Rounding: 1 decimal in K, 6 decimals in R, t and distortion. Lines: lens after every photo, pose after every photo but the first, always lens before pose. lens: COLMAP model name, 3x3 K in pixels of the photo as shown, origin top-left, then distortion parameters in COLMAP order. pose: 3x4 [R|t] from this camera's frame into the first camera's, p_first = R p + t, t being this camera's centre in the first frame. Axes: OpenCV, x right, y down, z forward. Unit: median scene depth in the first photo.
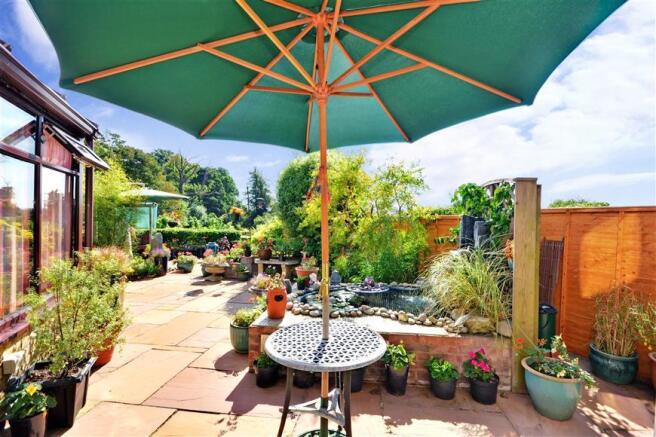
lens RADIAL K [[303.6, 0, 328.0], [0, 303.6, 218.5], [0, 0, 1]] dist [0.002197, 0.000191]
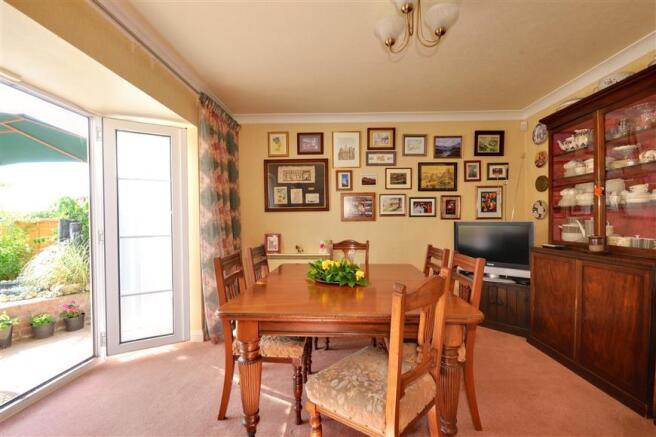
lens RADIAL K [[282.0, 0, 328.0], [0, 282.0, 218.5], [0, 0, 1]] dist [-0.029604, -0.000158]
pose [[0.408683, -0.018787, 0.912483, -0.188931], [0.022911, 0.999684, 0.010321, 0.004210], [-0.912389, 0.016688, 0.408985, -0.607419]]
